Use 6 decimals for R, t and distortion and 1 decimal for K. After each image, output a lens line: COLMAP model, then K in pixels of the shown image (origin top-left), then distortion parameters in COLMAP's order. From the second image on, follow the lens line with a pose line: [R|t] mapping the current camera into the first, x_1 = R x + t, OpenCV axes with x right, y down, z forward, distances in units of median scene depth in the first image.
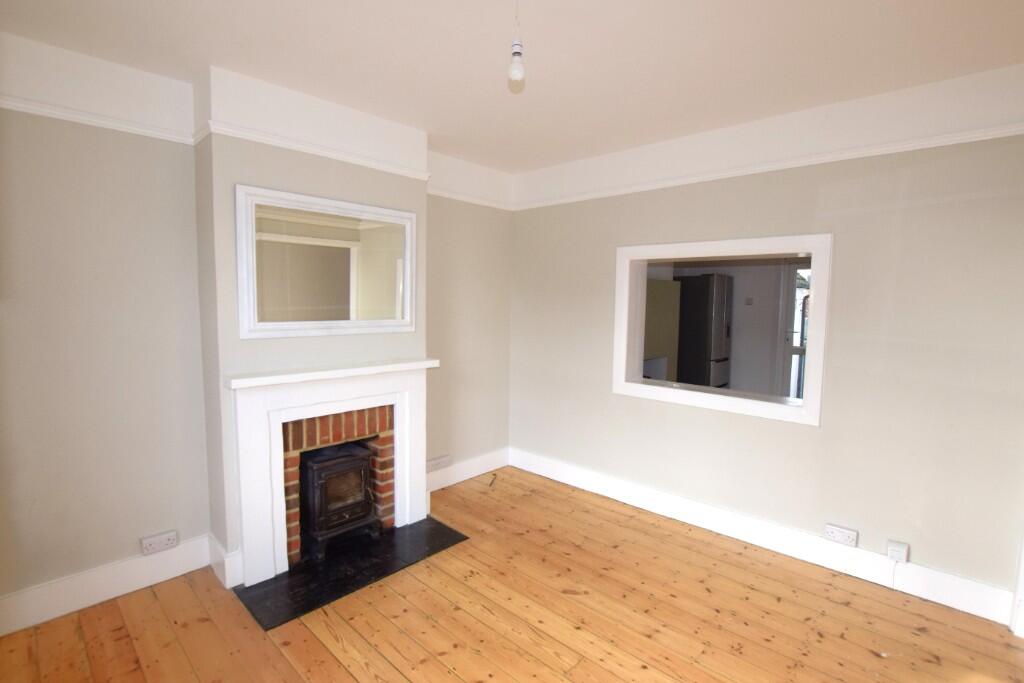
lens RADIAL K [[470.7, 0, 513.0], [0, 470.7, 342.3], [0, 0, 1]] dist [-0.000057, 0.000381]
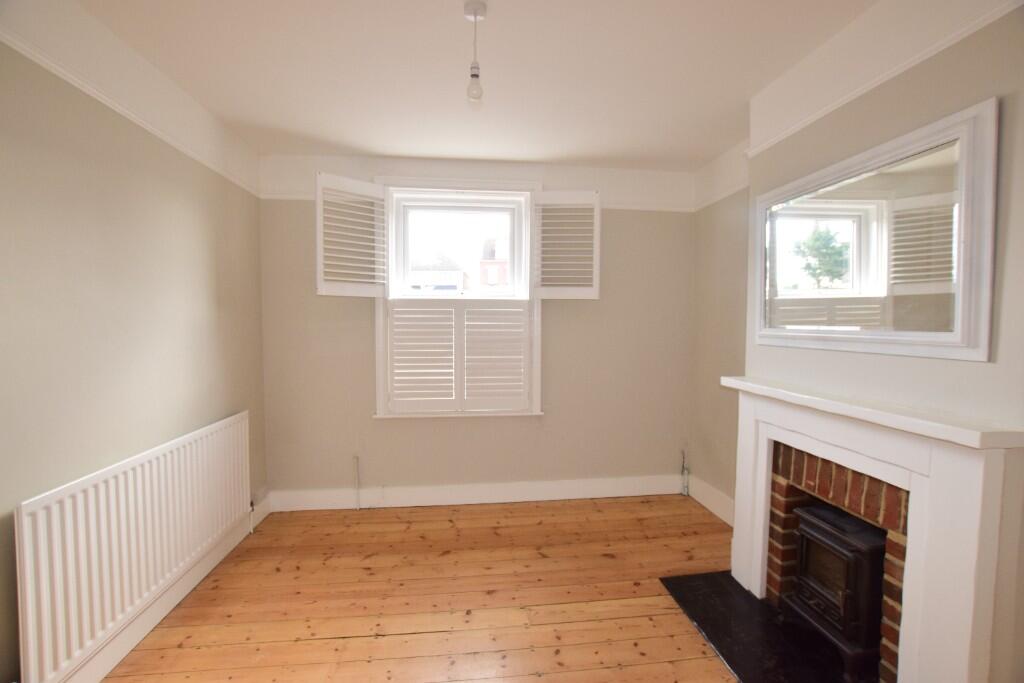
lens RADIAL K [[470.7, 0, 510.8], [0, 470.7, 342.0], [0, 0, 1]] dist [-0.000057, 0.000381]
pose [[-0.646823, 0.027867, -0.762131, 0.502563], [-0.059057, 0.994501, 0.086486, -0.063177], [0.760350, 0.100950, -0.641621, 1.120161]]
